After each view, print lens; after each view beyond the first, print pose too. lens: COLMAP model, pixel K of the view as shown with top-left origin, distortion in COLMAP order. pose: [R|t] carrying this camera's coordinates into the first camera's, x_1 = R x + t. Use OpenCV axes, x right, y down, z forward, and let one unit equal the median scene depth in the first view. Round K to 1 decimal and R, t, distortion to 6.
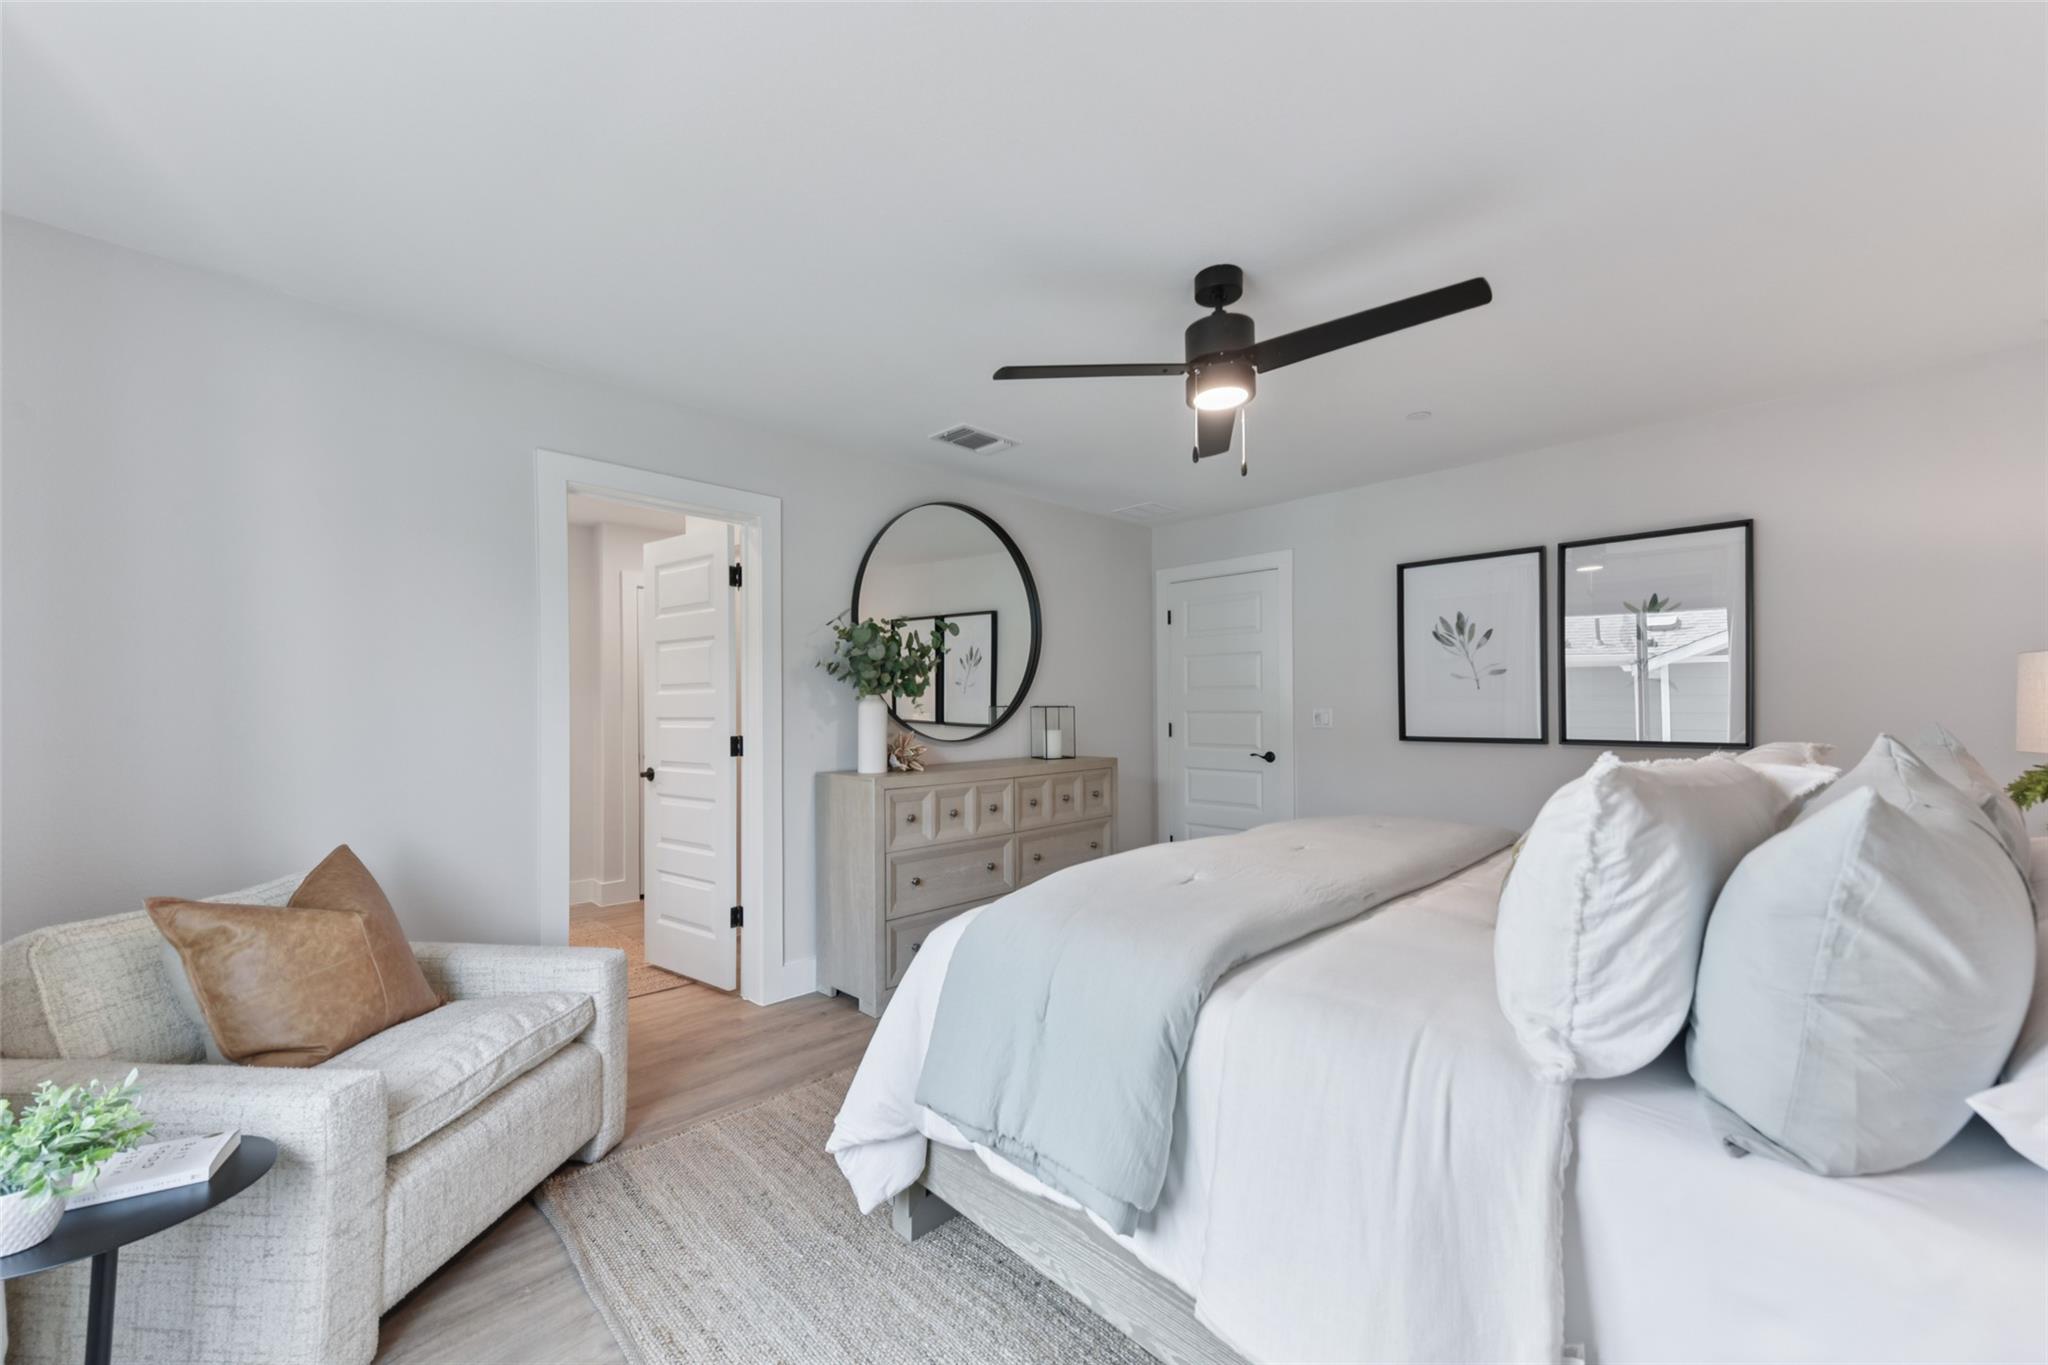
lens RADIAL K [[812.4, 0, 1030.5], [0, 812.4, 690.0], [0, 0, 1]] dist [0.032161, -0.001457]
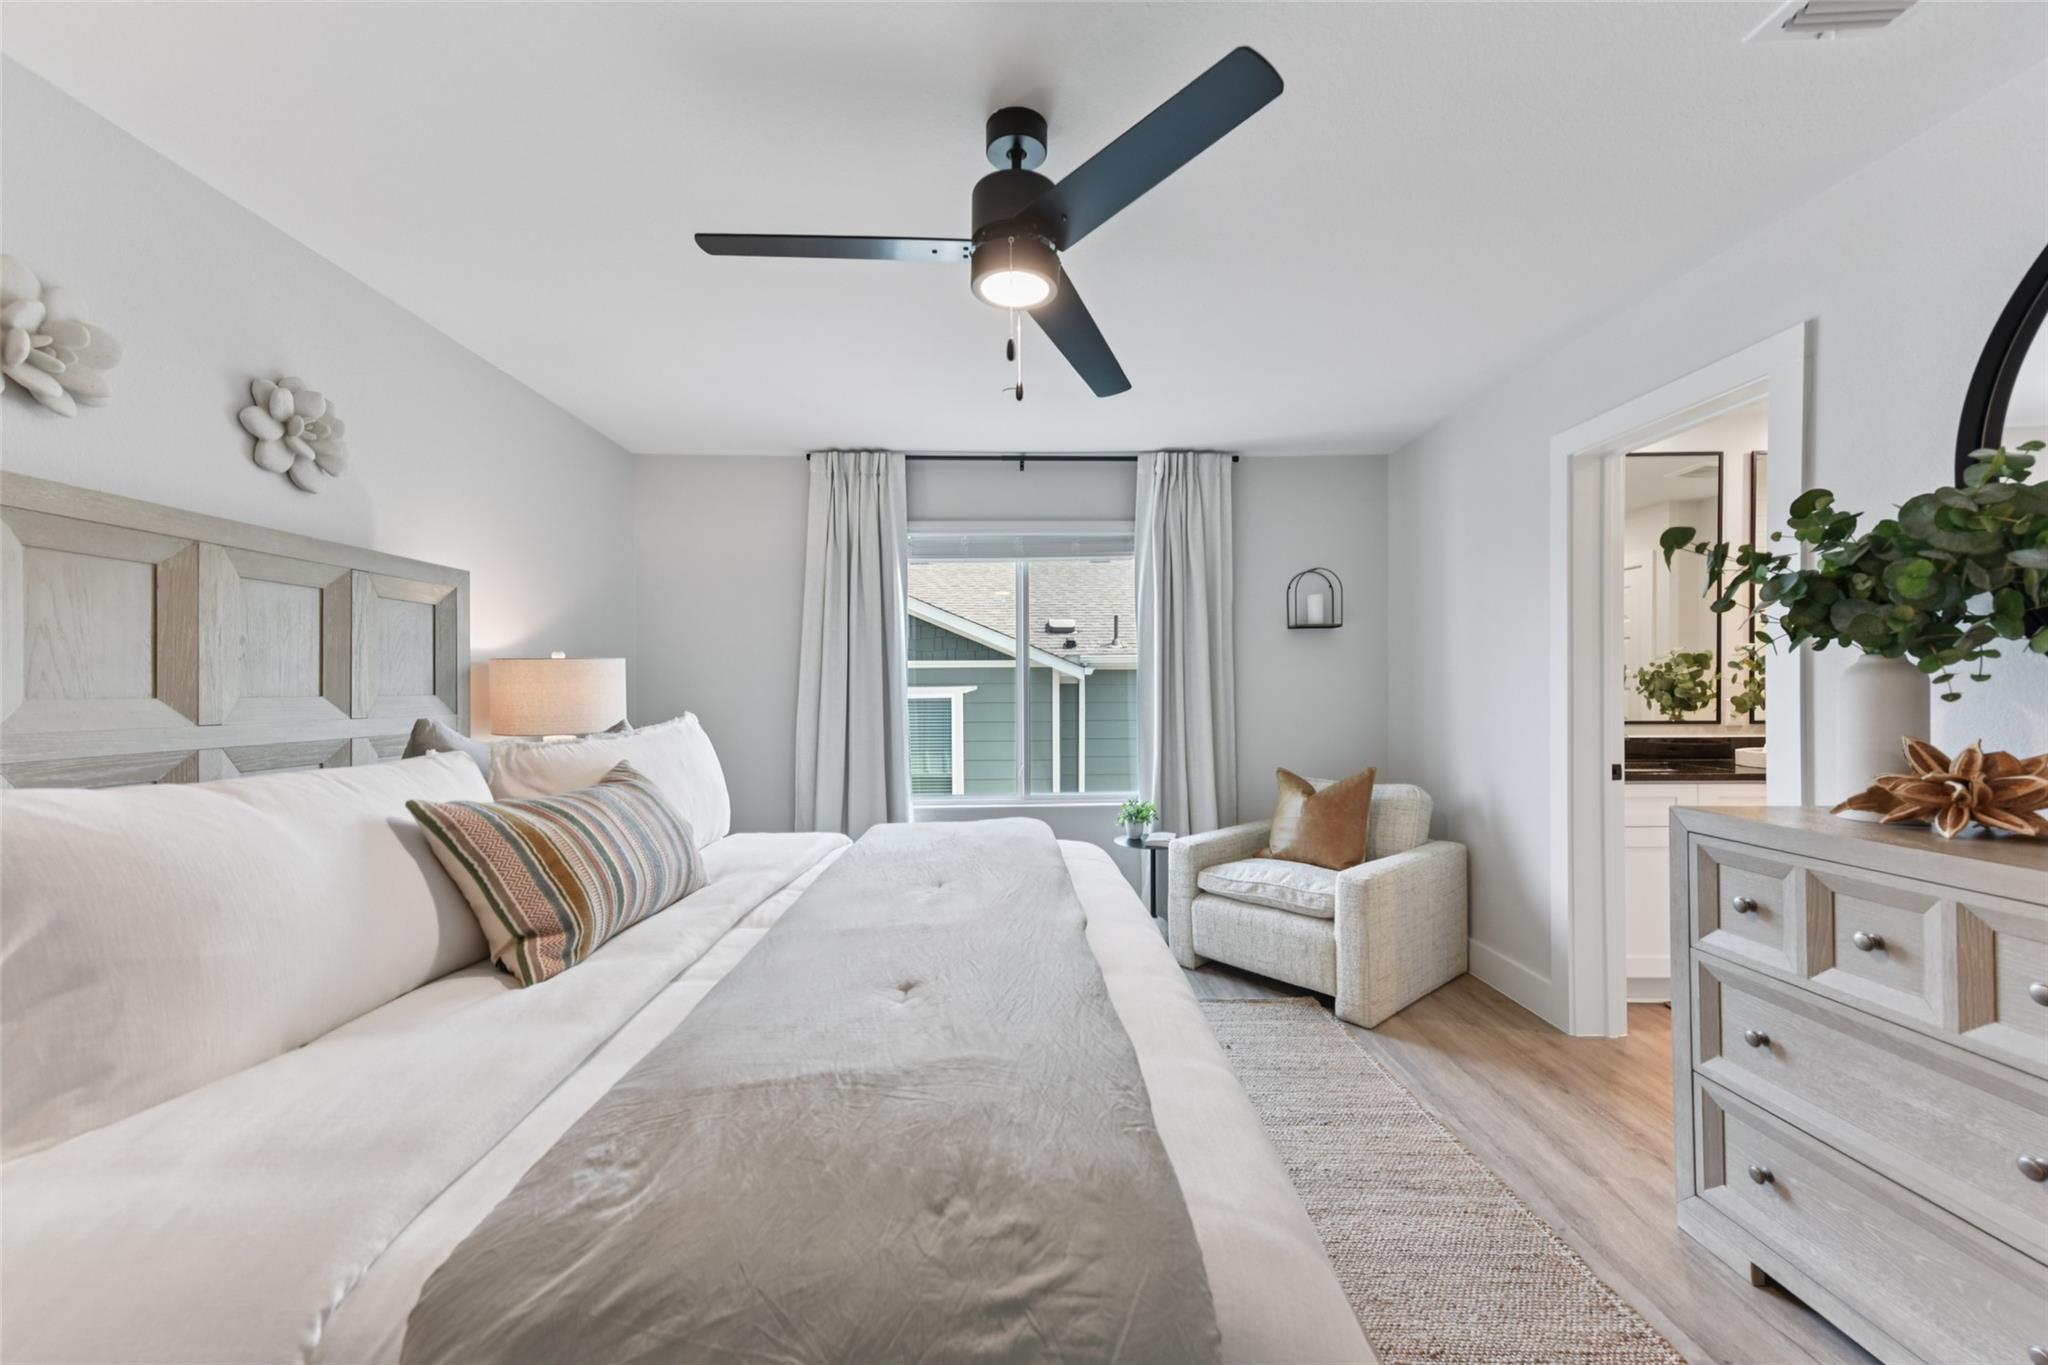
lens RADIAL K [[812.4, 0, 1039.6], [0, 812.4, 693.3], [0, 0, 1]] dist [0.032161, -0.001457]
pose [[-0.685950, 0.015000, -0.727495, 0.463079], [0.026366, 0.999643, -0.004249, 0.016423], [0.727171, -0.022095, -0.686100, 0.927346]]
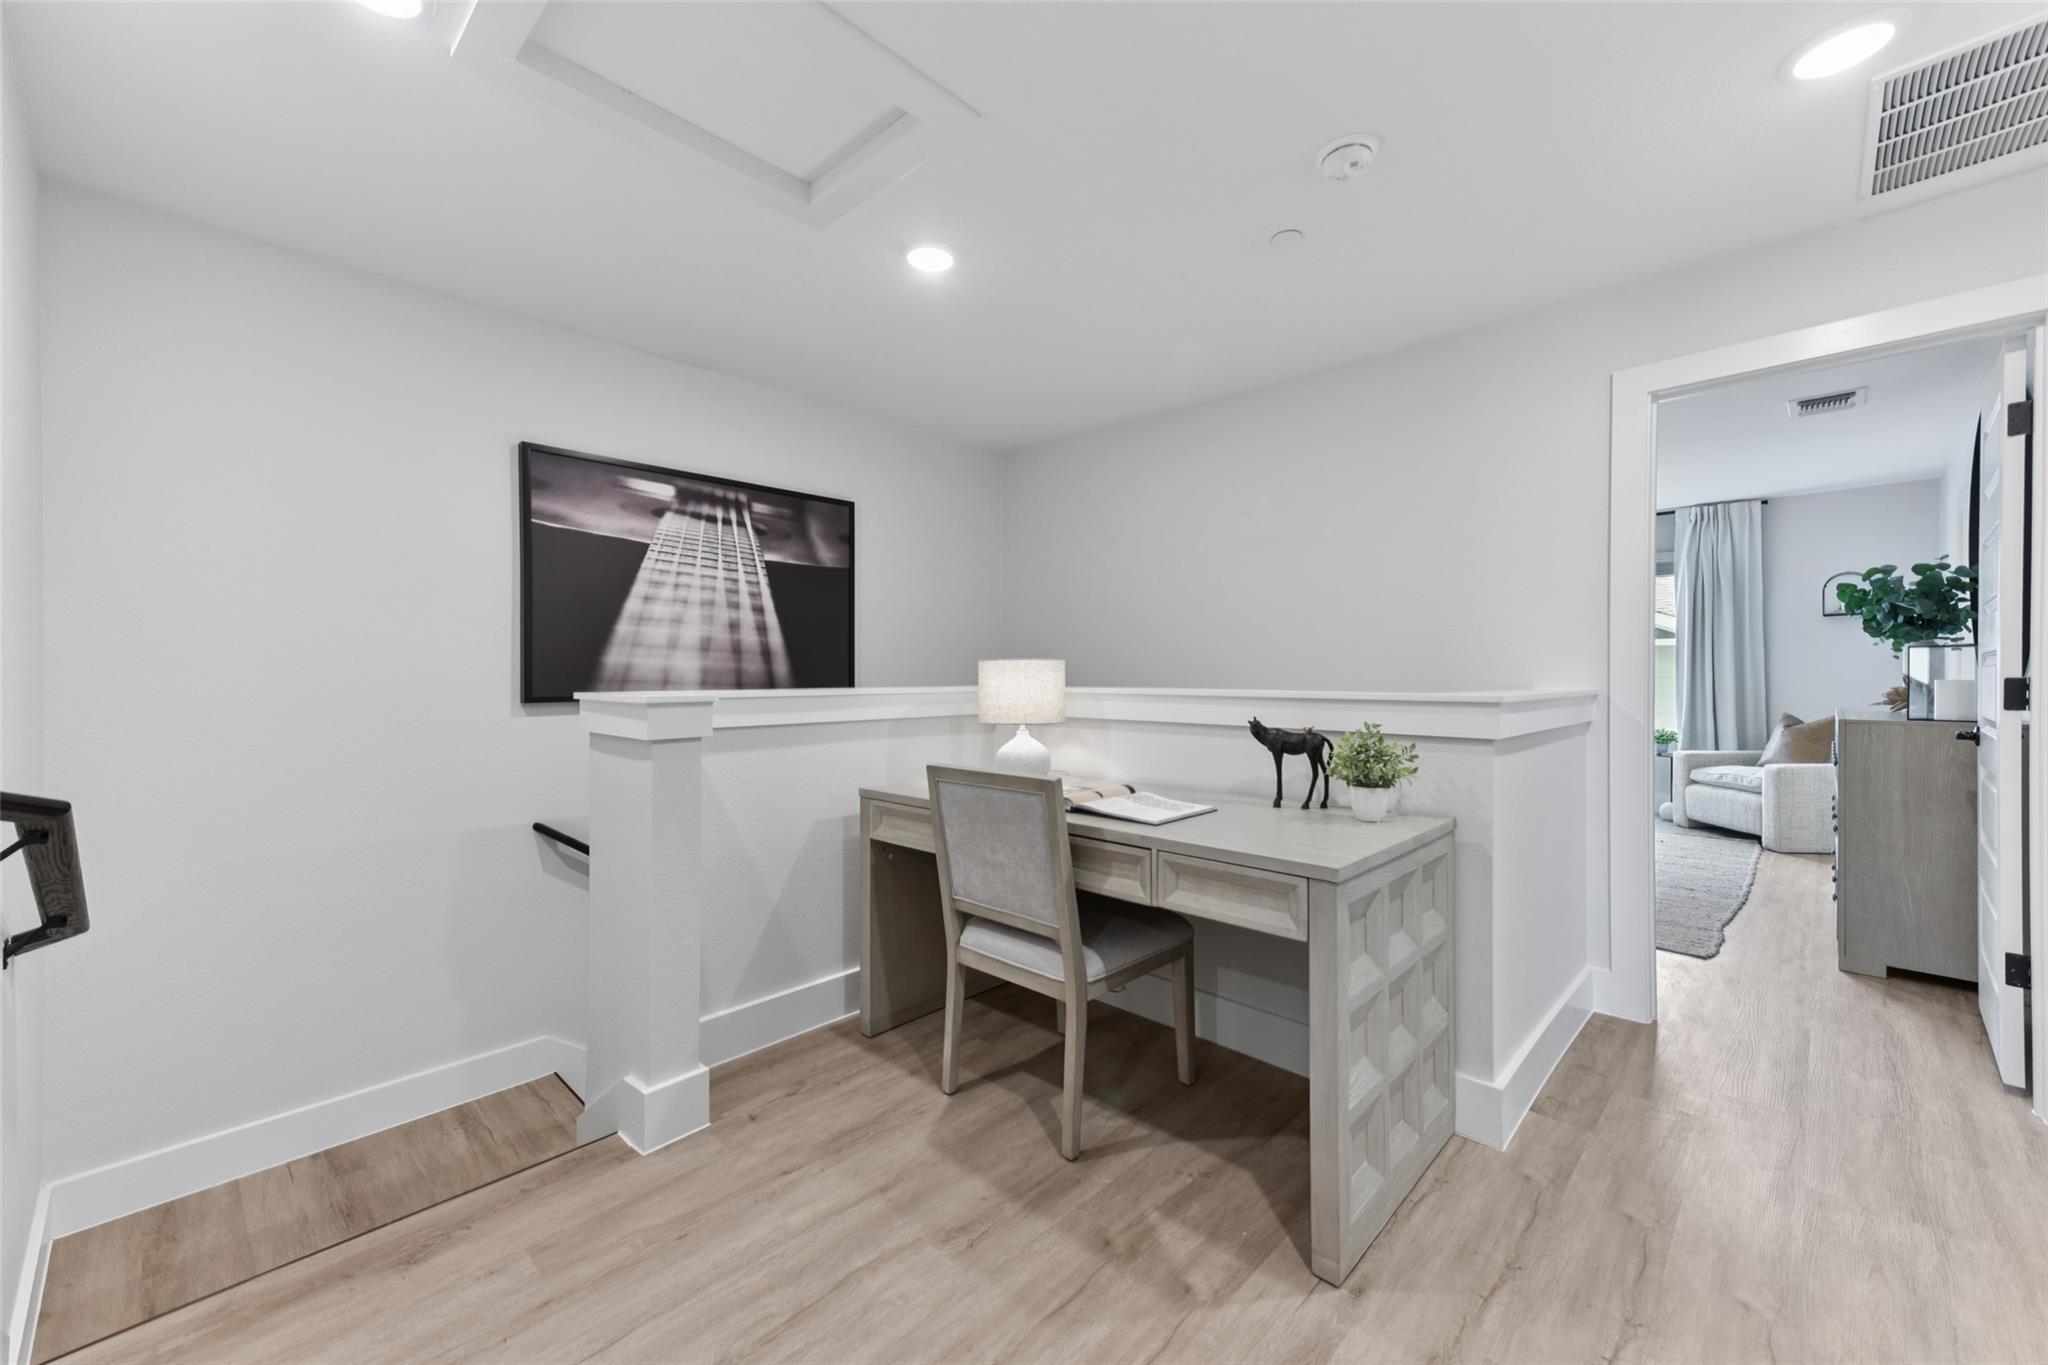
lens RADIAL K [[812.4, 0, 1012.3], [0, 812.4, 684.4], [0, 0, 1]] dist [0.032161, -0.001457]
pose [[-0.999931, 0.008538, -0.008120, 0.973015], [0.008586, 0.999945, -0.005984, 0.058096], [0.008068, -0.006053, -0.999949, 1.997026]]
